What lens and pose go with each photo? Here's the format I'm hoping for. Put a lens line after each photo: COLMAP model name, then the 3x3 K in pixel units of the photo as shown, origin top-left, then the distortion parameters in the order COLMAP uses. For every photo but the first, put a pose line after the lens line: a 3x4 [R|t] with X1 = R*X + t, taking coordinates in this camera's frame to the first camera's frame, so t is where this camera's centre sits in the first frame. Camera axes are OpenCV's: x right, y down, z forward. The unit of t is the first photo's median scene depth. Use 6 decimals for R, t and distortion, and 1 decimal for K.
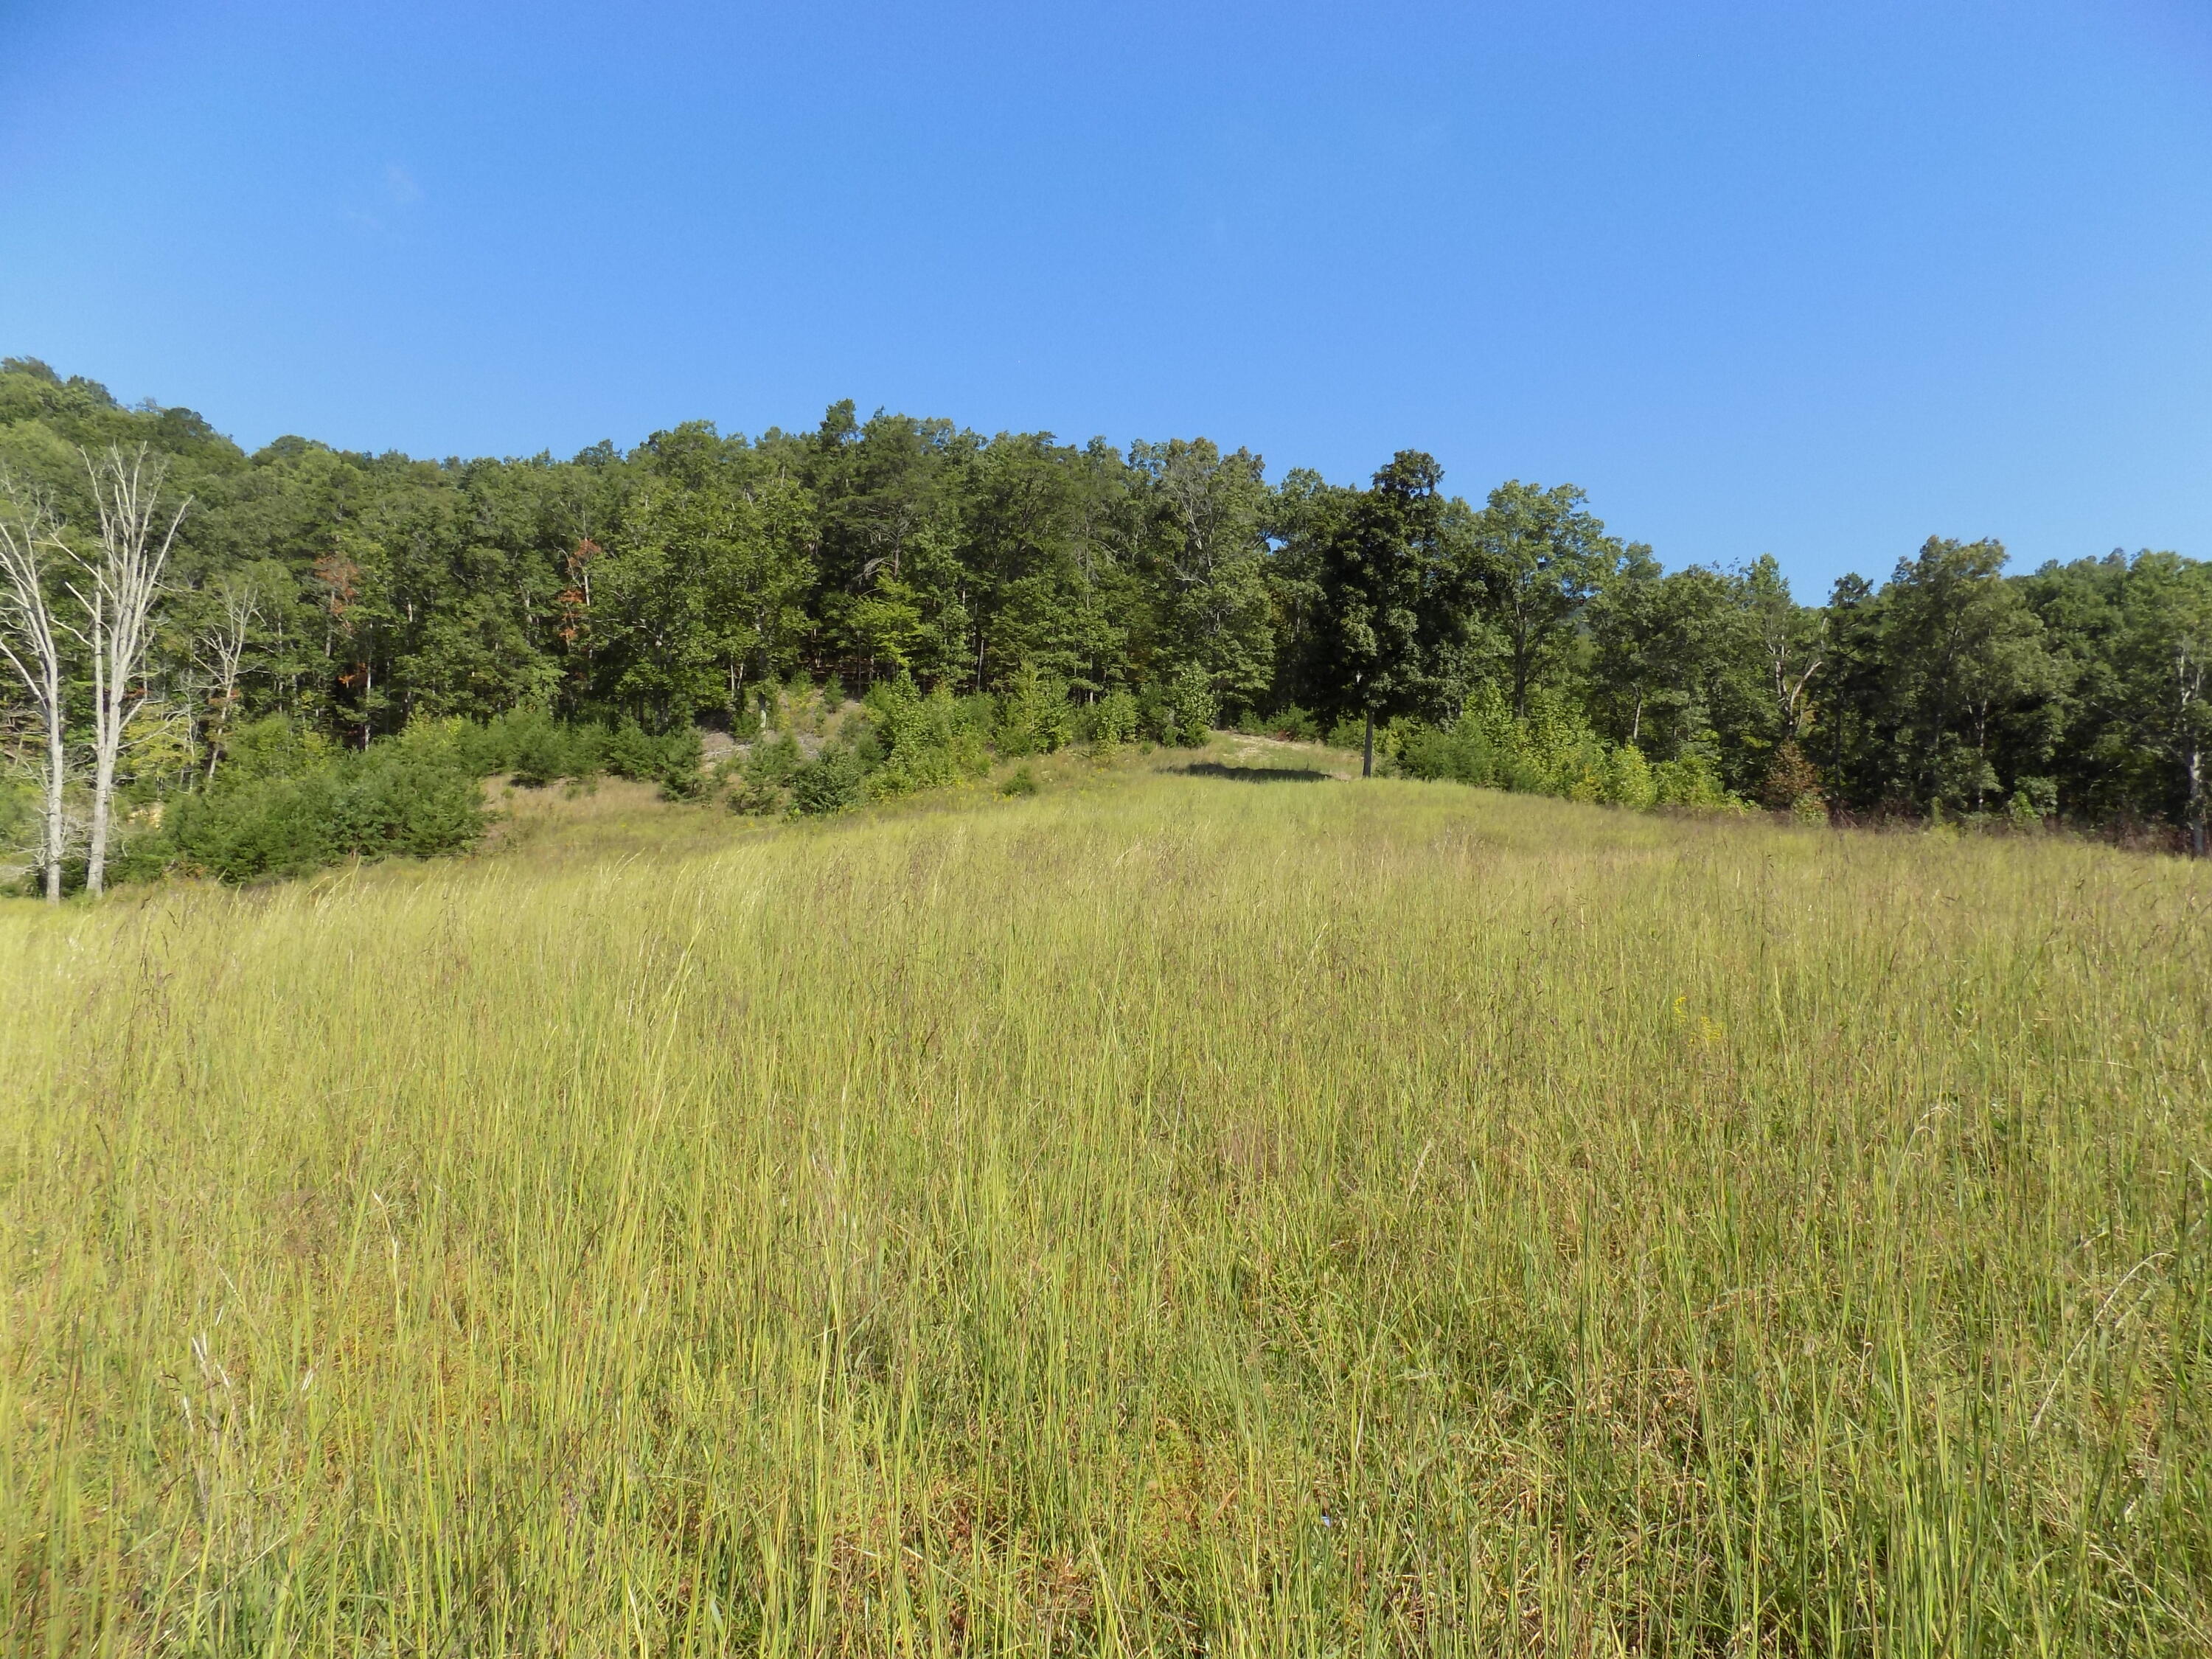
lens RADIAL K [[1498.3, 0, 1130.2], [0, 1498.3, 826.4], [0, 0, 1]] dist [-0.071313, 0.078628]
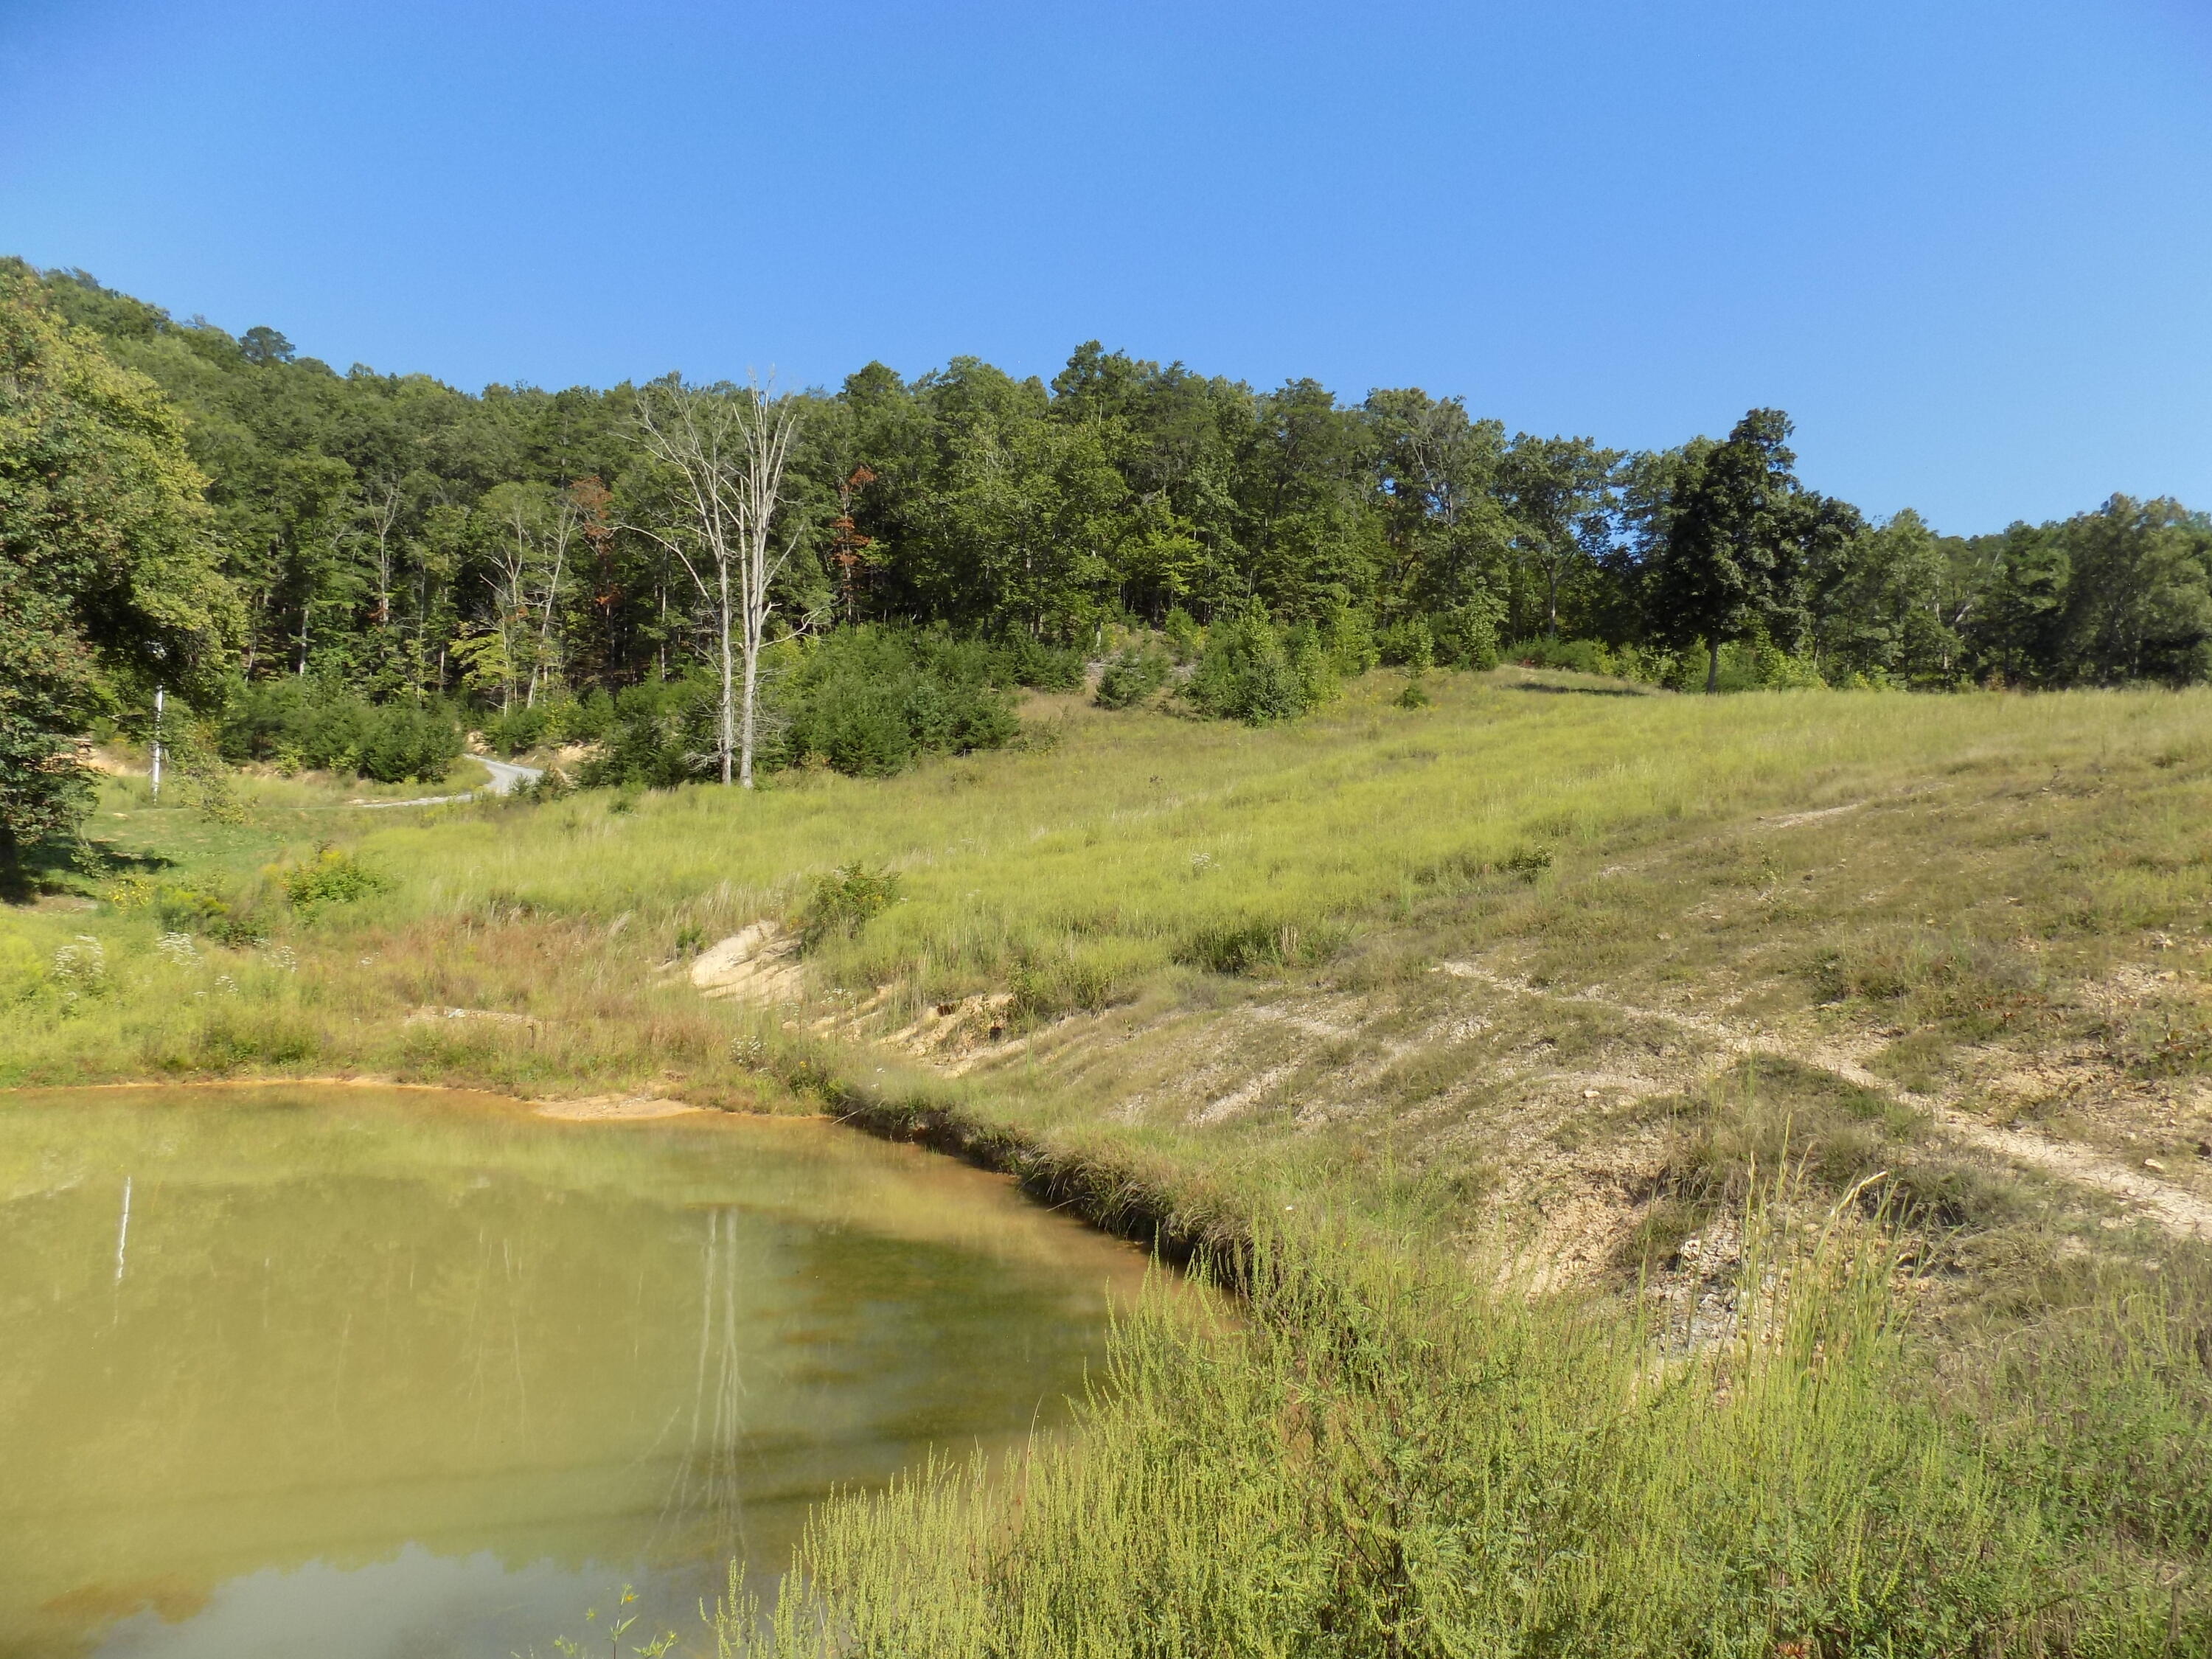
lens RADIAL K [[1498.3, 0, 1130.2], [0, 1498.3, 826.4], [0, 0, 1]] dist [-0.071313, 0.078628]
pose [[0.996191, 0.001706, 0.087182, -0.310157], [-0.004649, 0.999426, 0.033567, 0.025739], [-0.087074, -0.033844, 0.995627, -0.078887]]
